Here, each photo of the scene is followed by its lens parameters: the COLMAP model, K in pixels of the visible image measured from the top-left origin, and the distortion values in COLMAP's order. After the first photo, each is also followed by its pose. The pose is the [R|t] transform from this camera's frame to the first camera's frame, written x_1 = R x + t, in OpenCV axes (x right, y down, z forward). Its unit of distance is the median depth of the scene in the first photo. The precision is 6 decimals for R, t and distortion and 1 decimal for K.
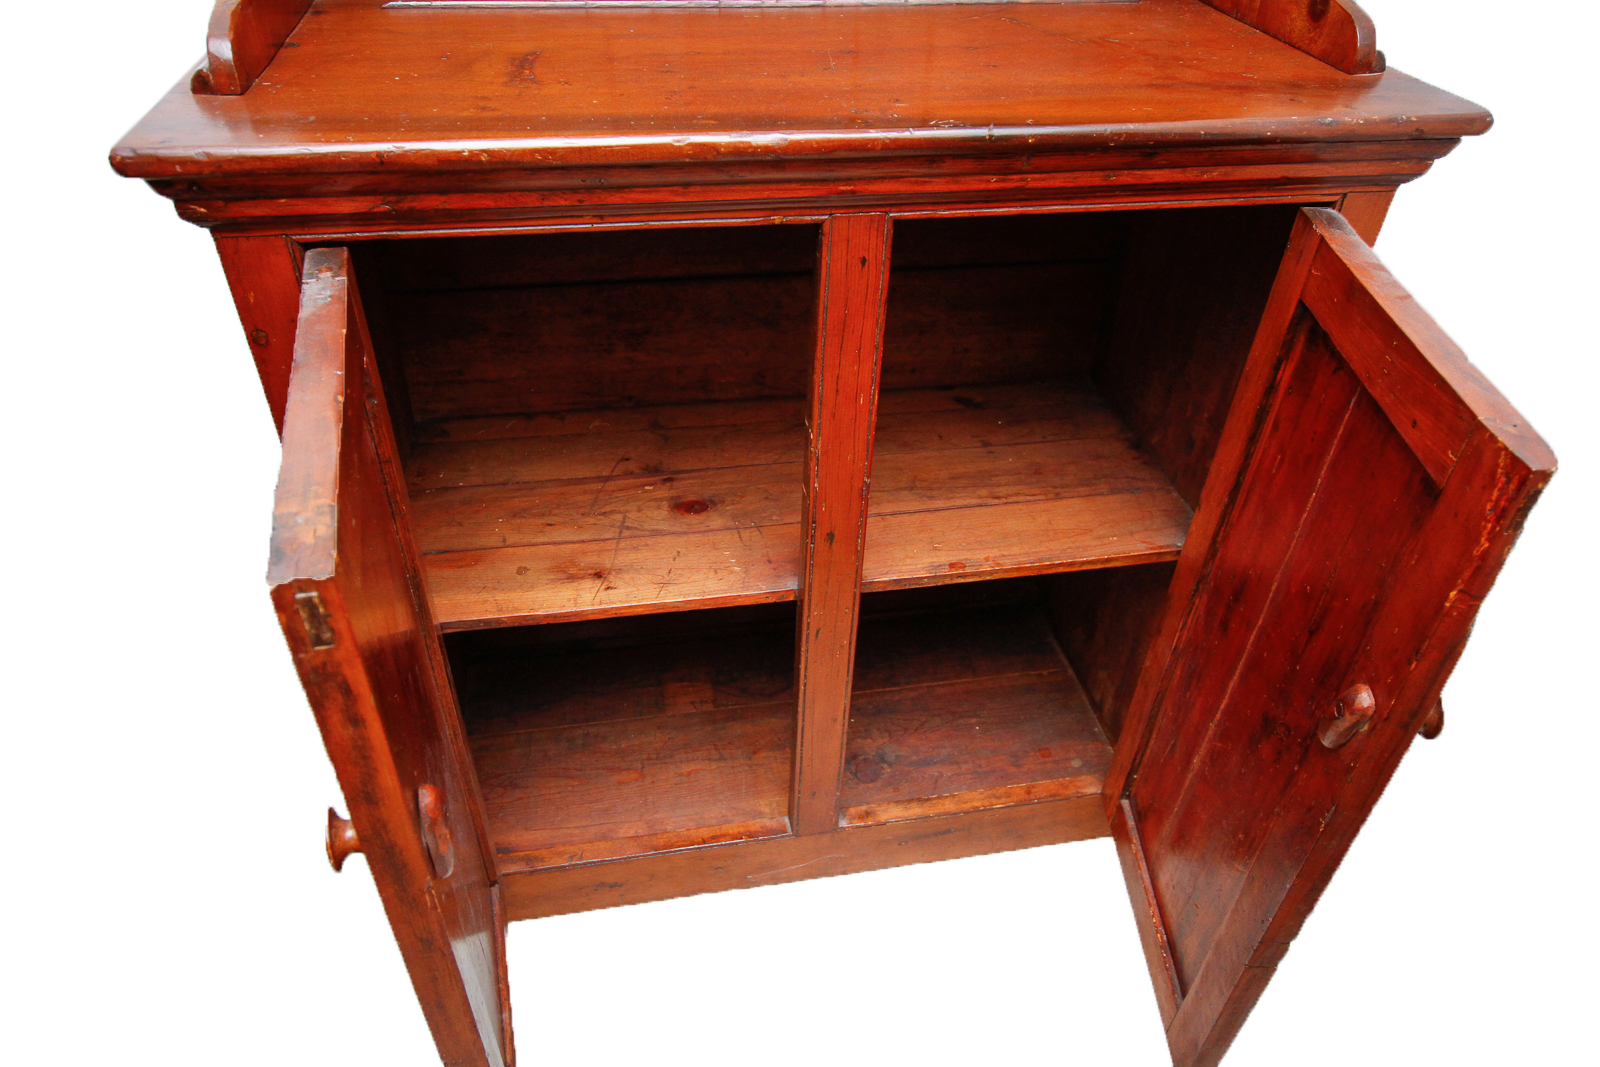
lens RADIAL K [[1028.1, 0, 802.9], [0, 1028.1, 544.0], [0, 0, 1]] dist [-0.008585, 0.003438]
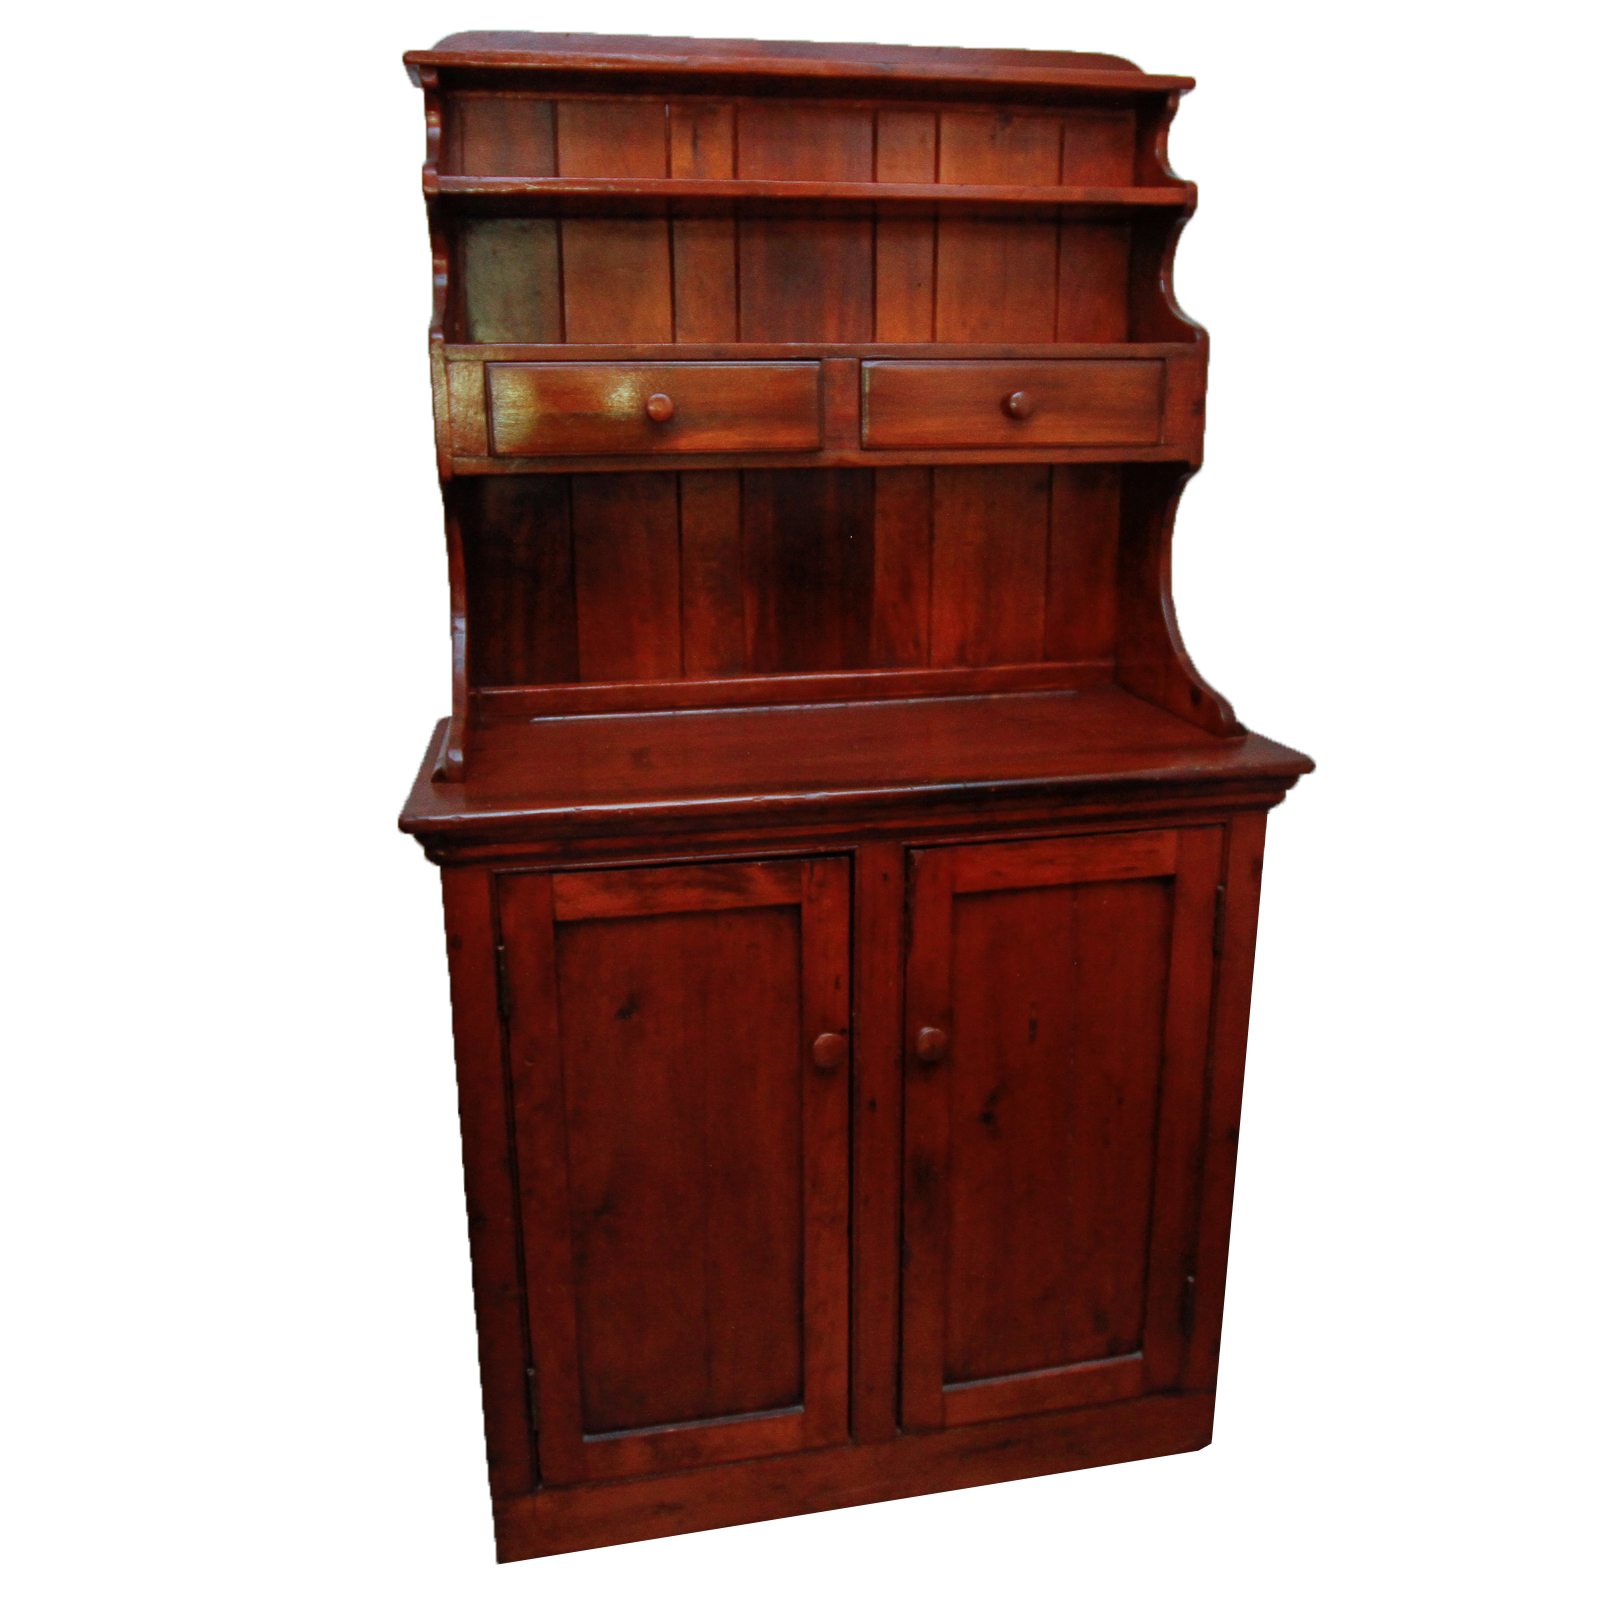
lens RADIAL K [[1281.1, 0, 806.3], [0, 1281.1, 738.2], [0, 0, 1]] dist [-0.048112, 0.019290]
pose [[0.999152, -0.040701, -0.006273, -0.030726], [0.034167, 0.904333, -0.425458, 0.304821], [0.022989, 0.424882, 0.904957, -0.682904]]
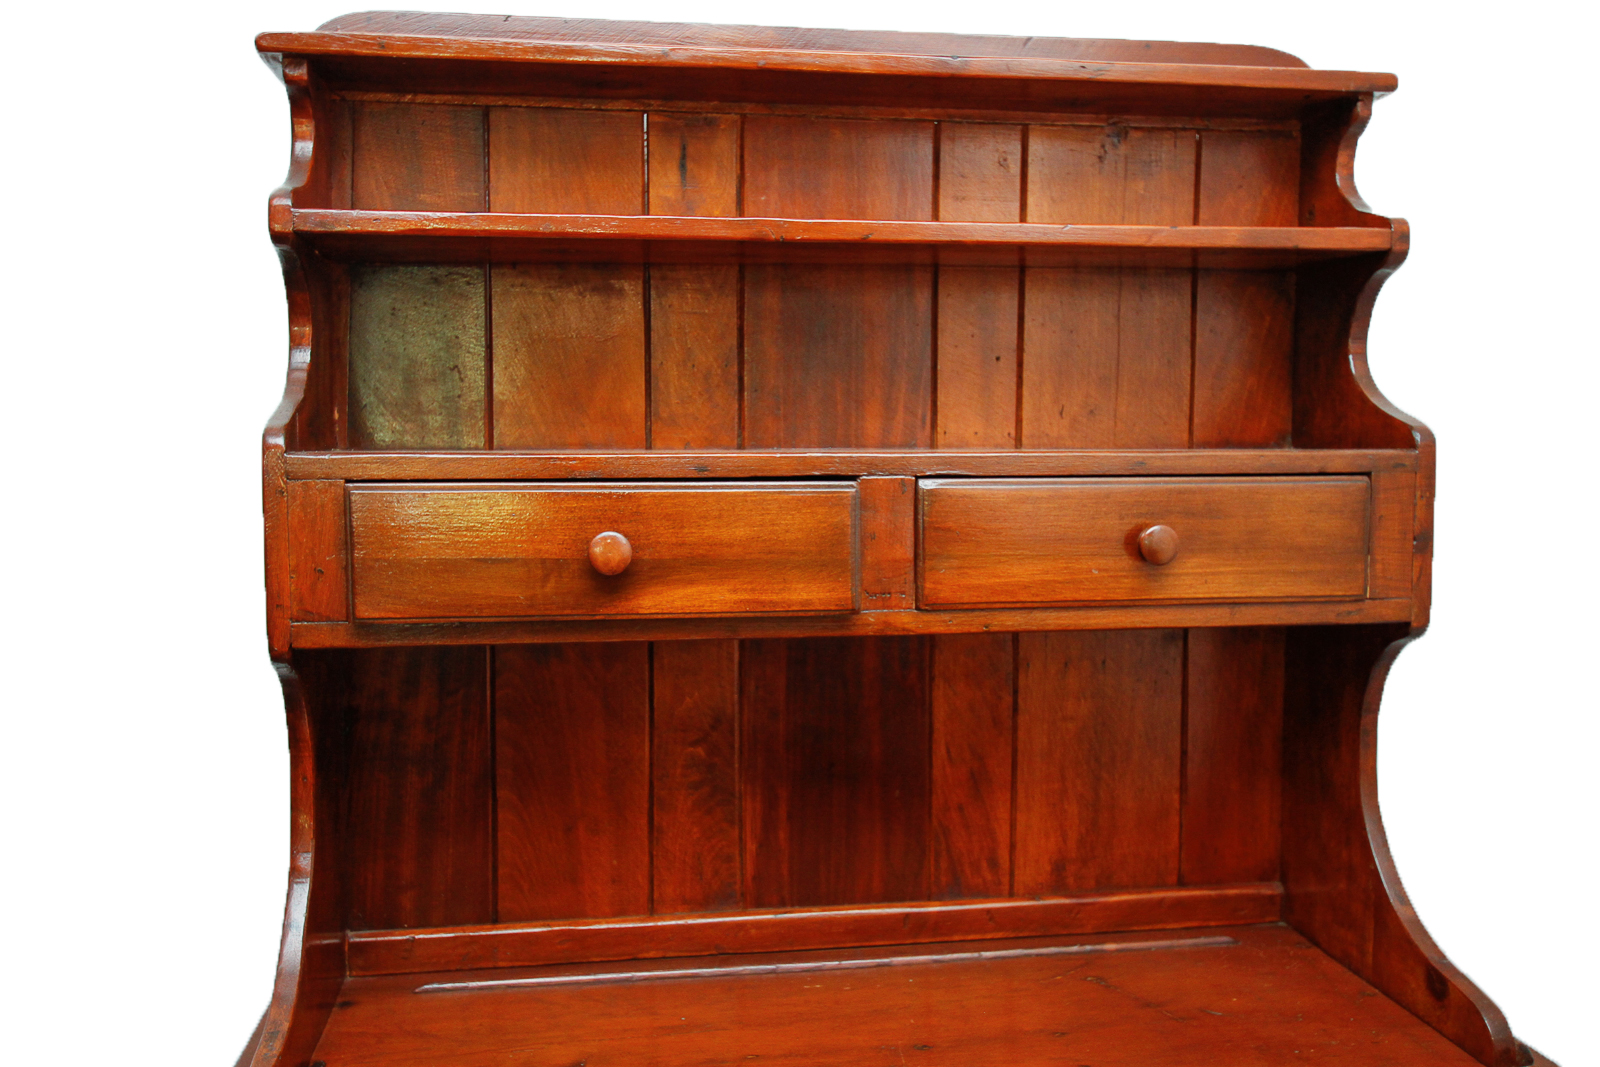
lens RADIAL K [[1358.0, 0, 802.4], [0, 1358.0, 571.3], [0, 0, 1]] dist [-0.000672, 0.029740]
pose [[0.999060, -0.029318, -0.031940, -0.011584], [0.006526, 0.829995, -0.557732, -0.185957], [0.042861, 0.557000, 0.829406, -0.269232]]
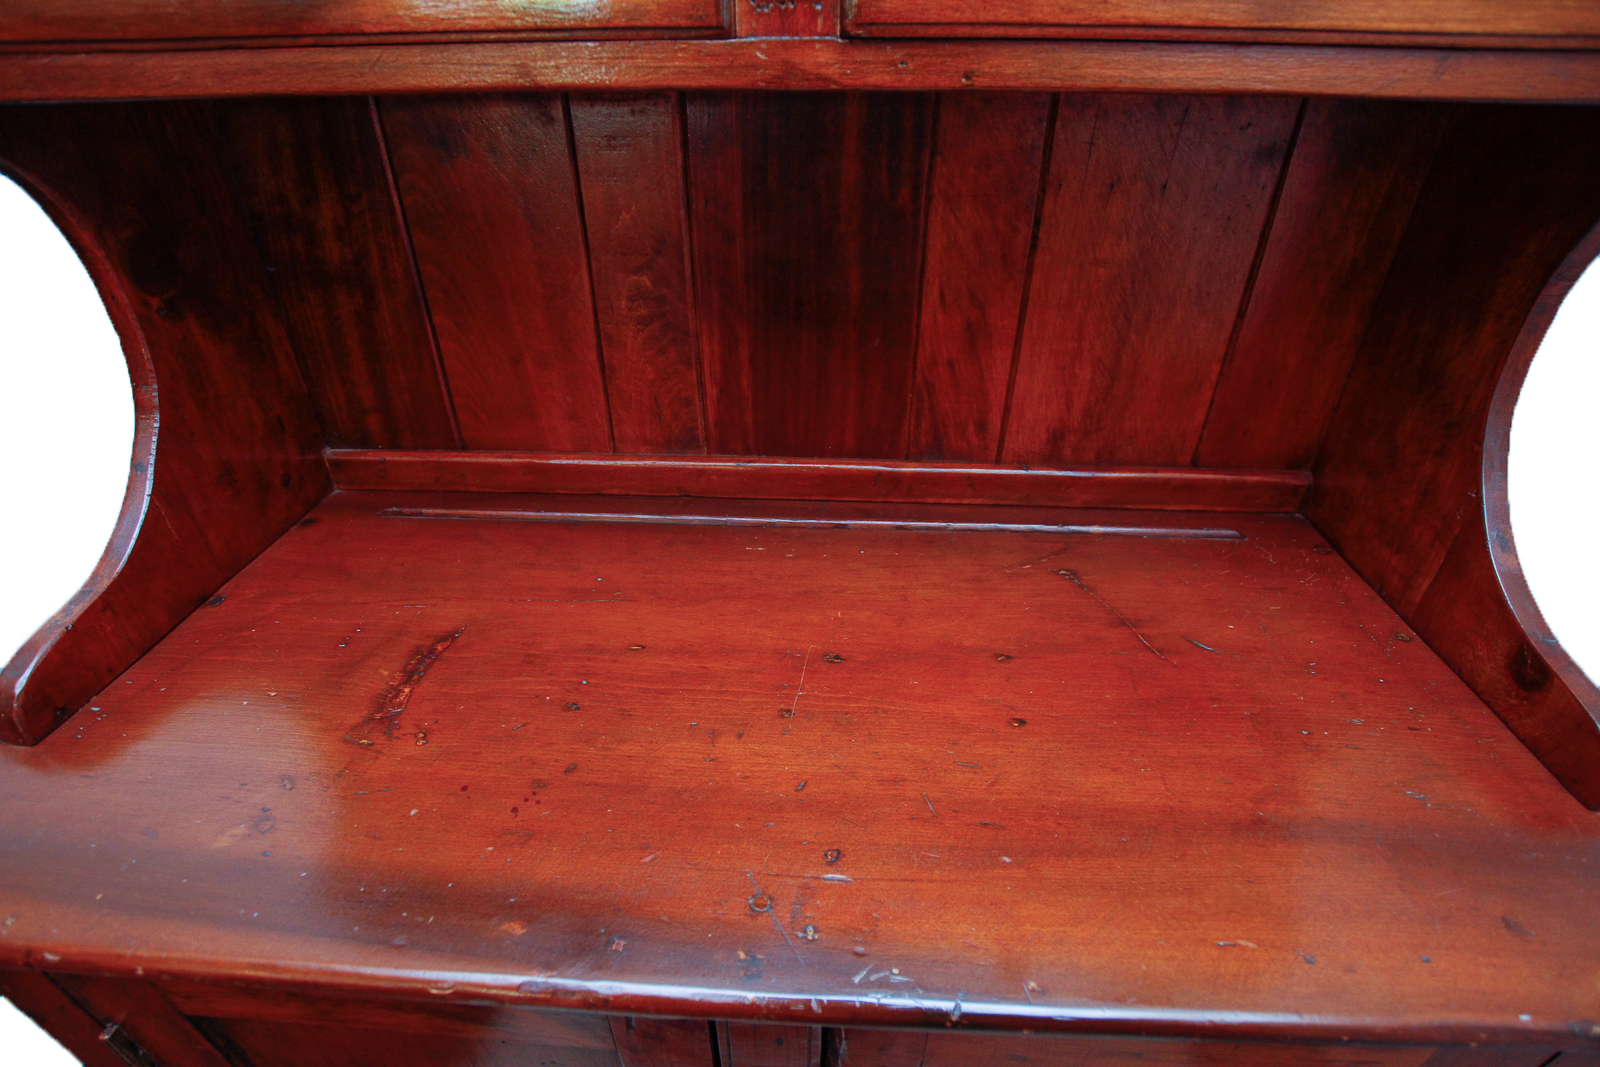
lens RADIAL K [[725.3, 0, 808.6], [0, 725.3, 545.1], [0, 0, 1]] dist [-0.029760, 0.000746]
pose [[0.973366, 0.100131, -0.206232, 0.151708], [-0.121862, 0.987943, -0.095487, -0.590923], [0.194184, 0.118076, 0.973833, 0.527212]]
